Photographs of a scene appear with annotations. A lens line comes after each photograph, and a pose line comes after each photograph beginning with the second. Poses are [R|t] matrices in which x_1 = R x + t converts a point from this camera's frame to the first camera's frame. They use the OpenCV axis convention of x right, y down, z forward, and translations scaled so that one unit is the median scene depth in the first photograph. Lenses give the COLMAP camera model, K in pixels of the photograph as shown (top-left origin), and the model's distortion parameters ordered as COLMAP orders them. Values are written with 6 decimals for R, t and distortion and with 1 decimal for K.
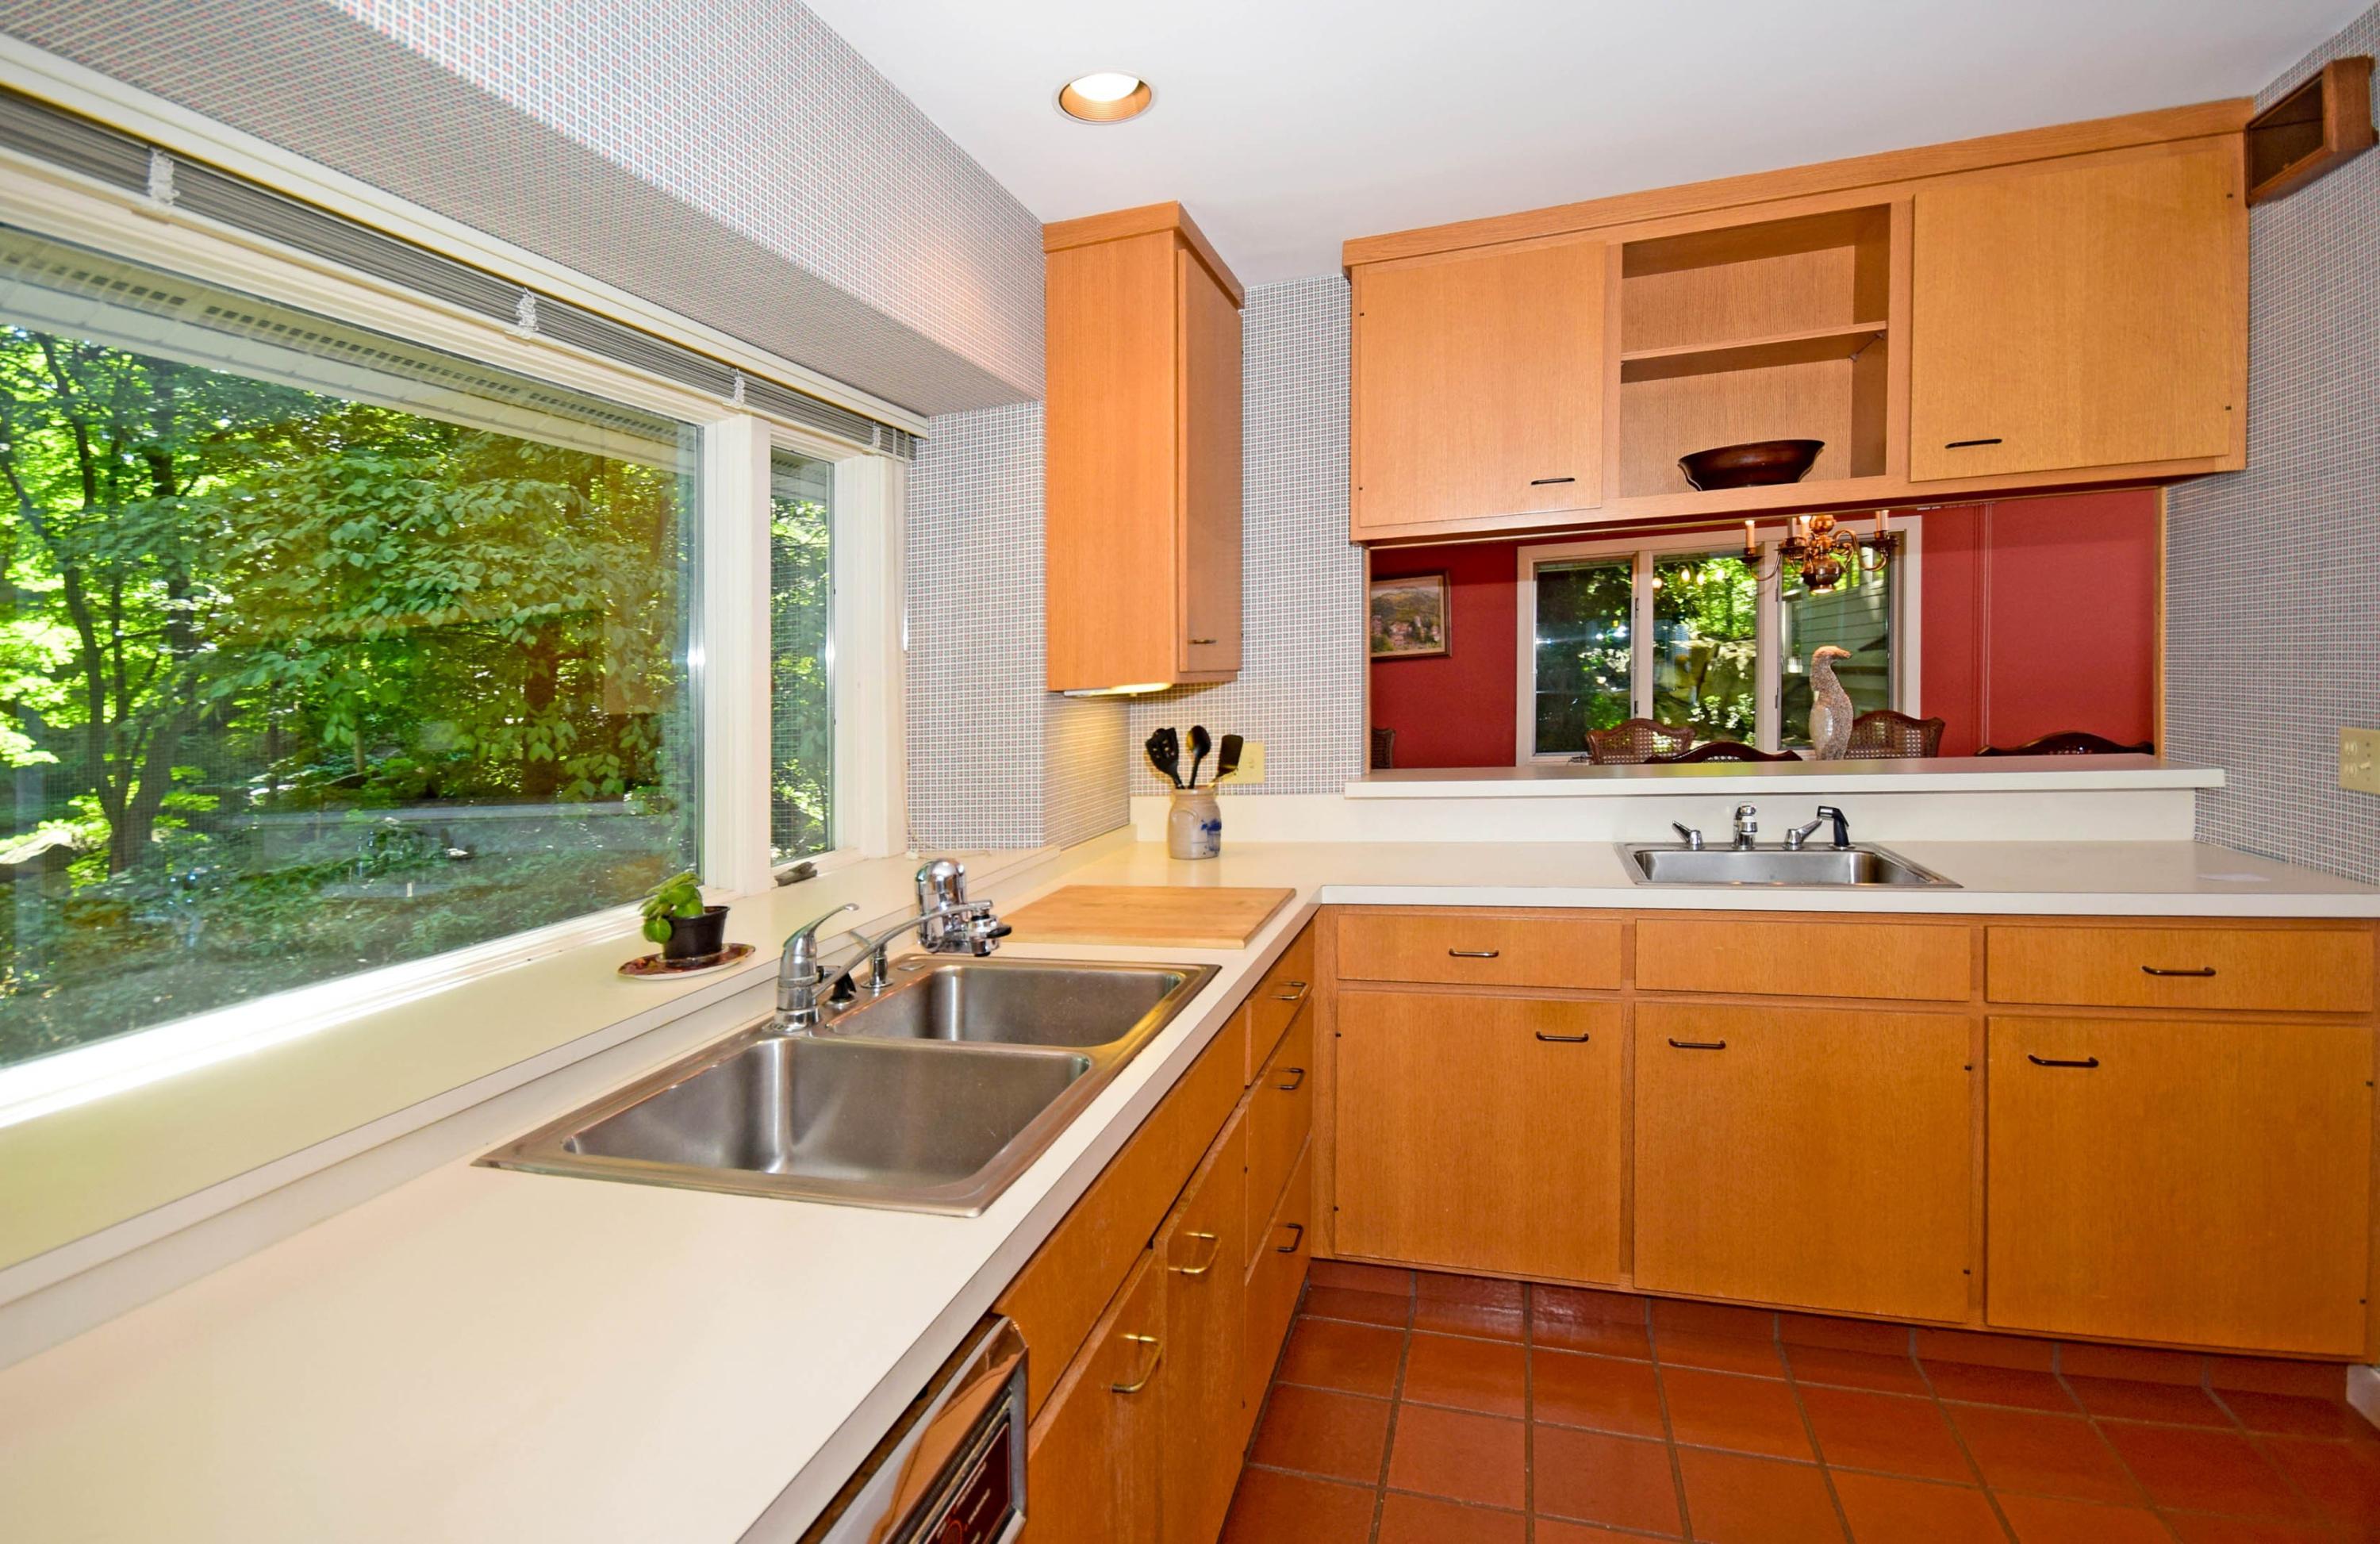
lens RADIAL K [[1128.6, 0, 1185.7], [0, 1128.6, 679.1], [0, 0, 1]] dist [-0.009714, 0.000347]
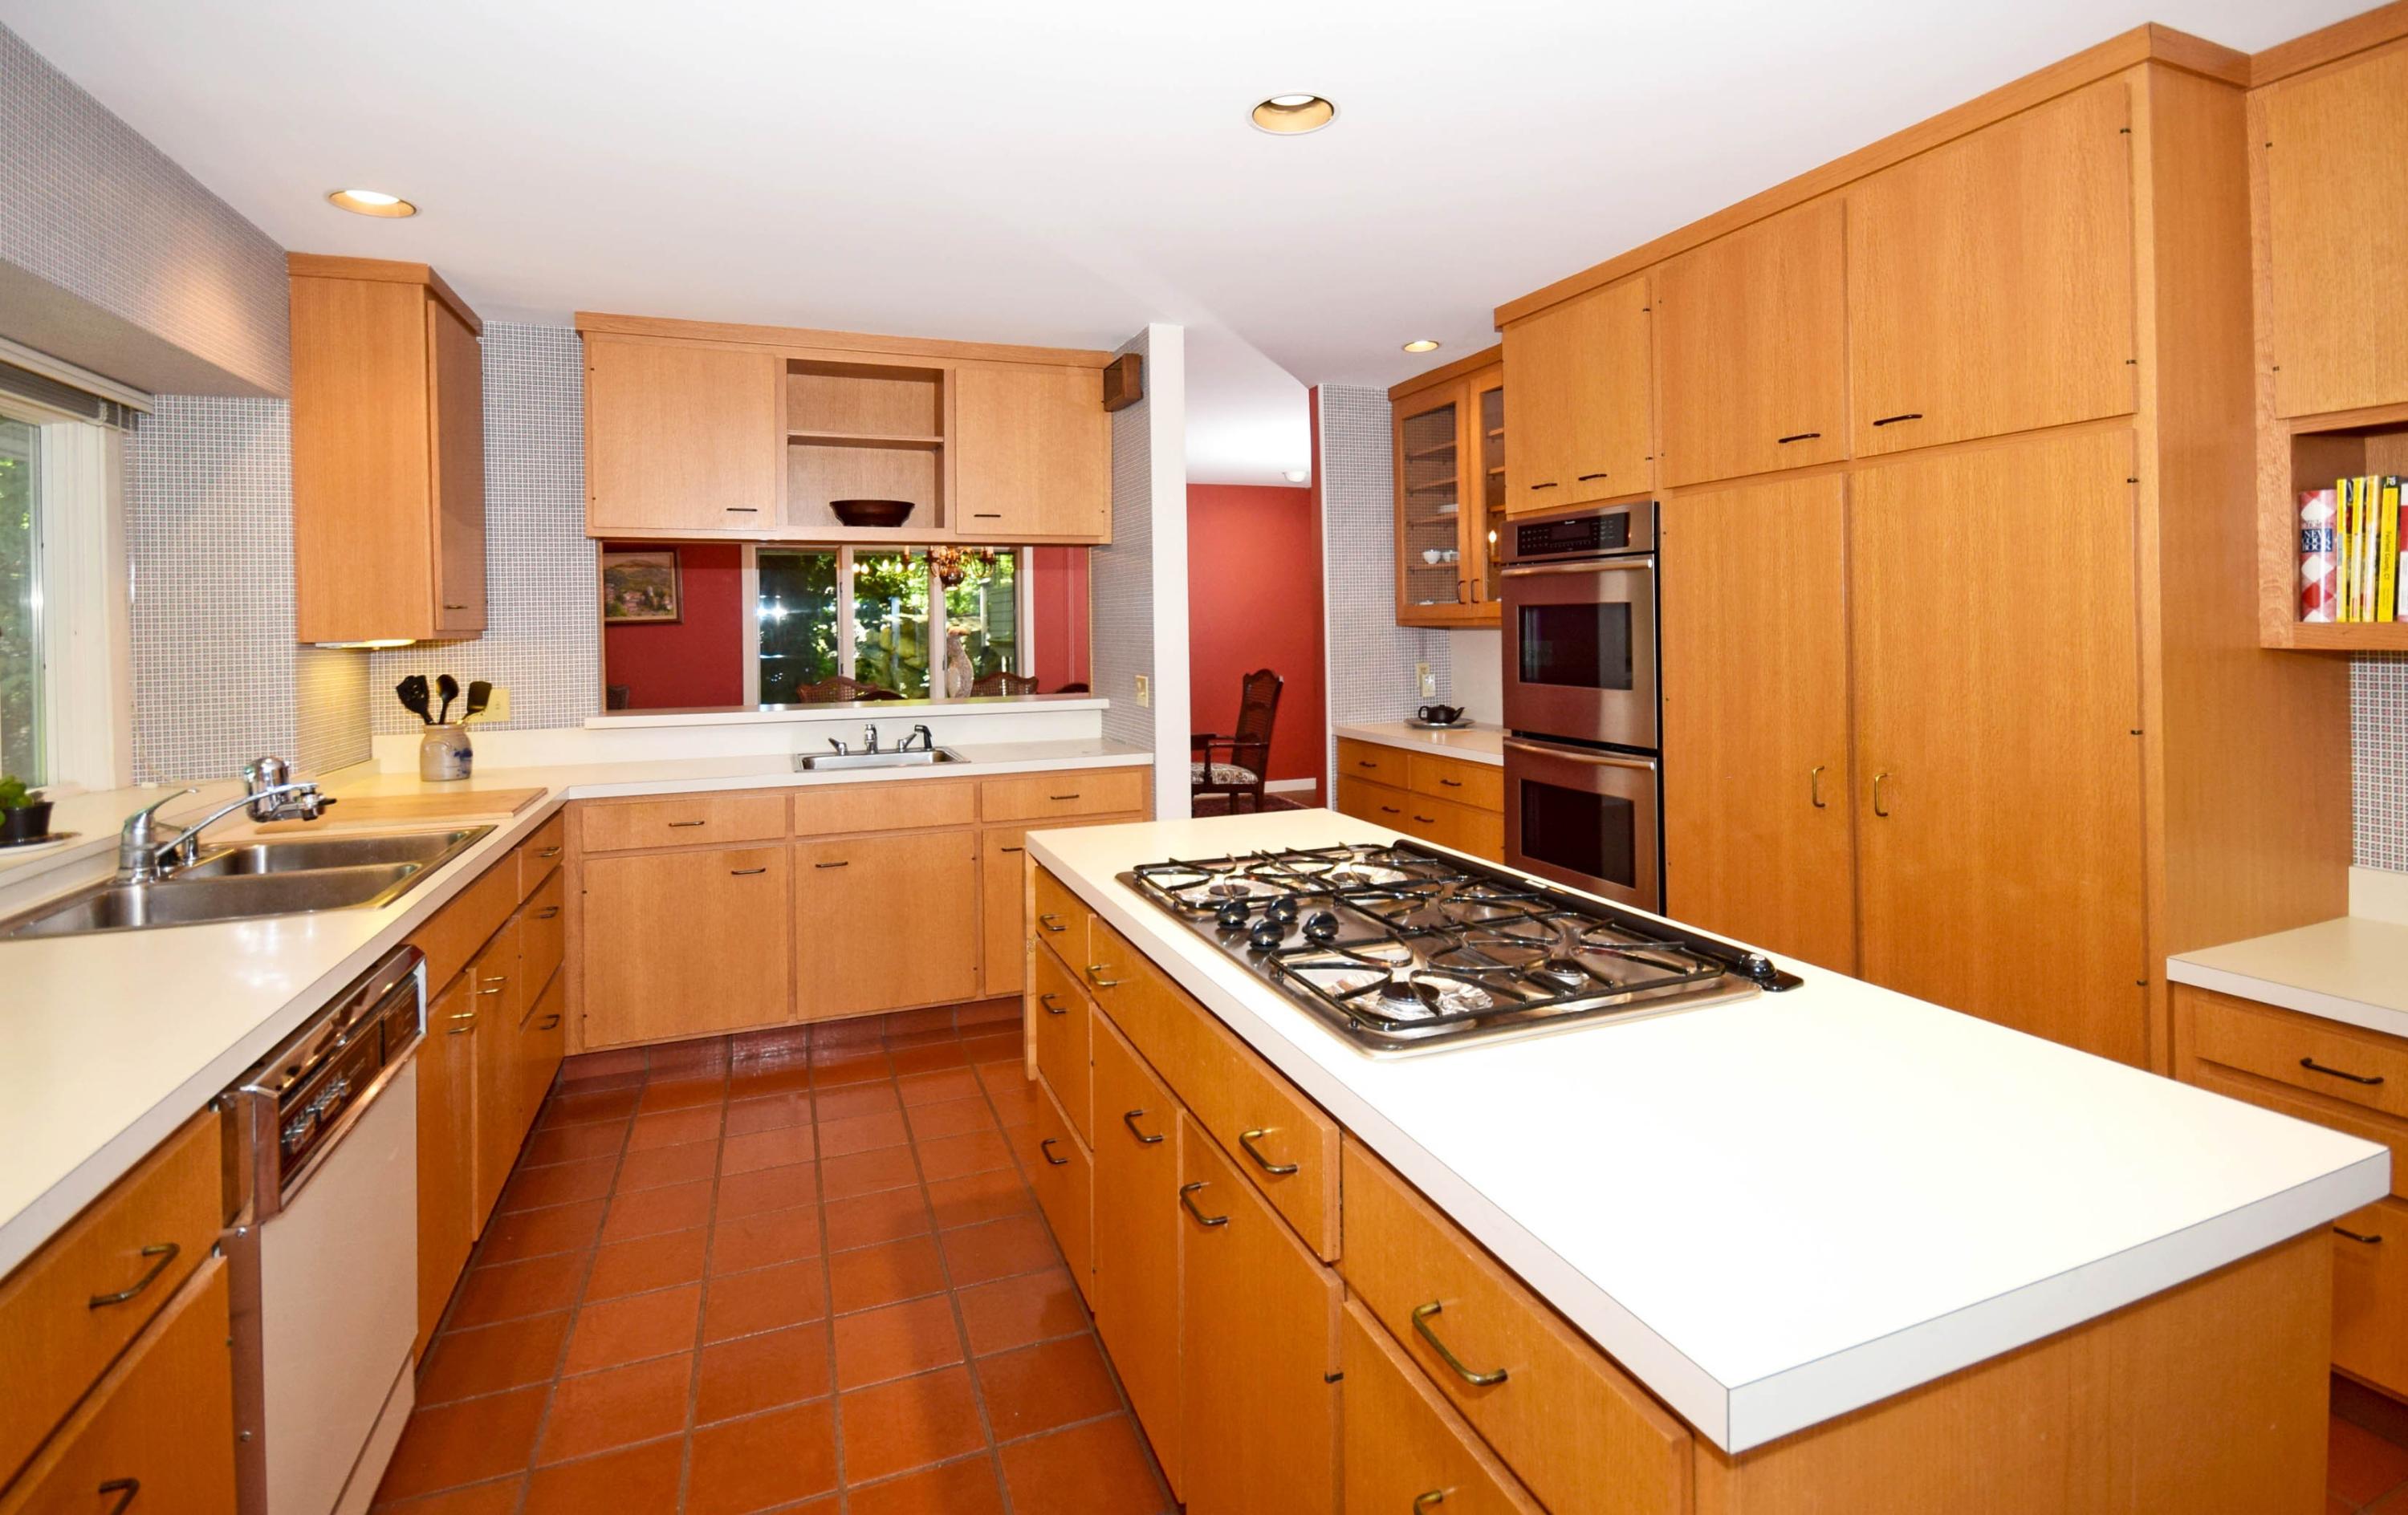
lens RADIAL K [[1080.6, 0, 1208.0], [0, 1080.6, 734.5], [0, 0, 1]] dist [0.009286, -0.000366]
pose [[0.783633, -0.028182, 0.620584, -0.083581], [-0.021690, 0.997120, 0.072671, 0.003007], [-0.620845, -0.070408, 0.780765, -0.497371]]
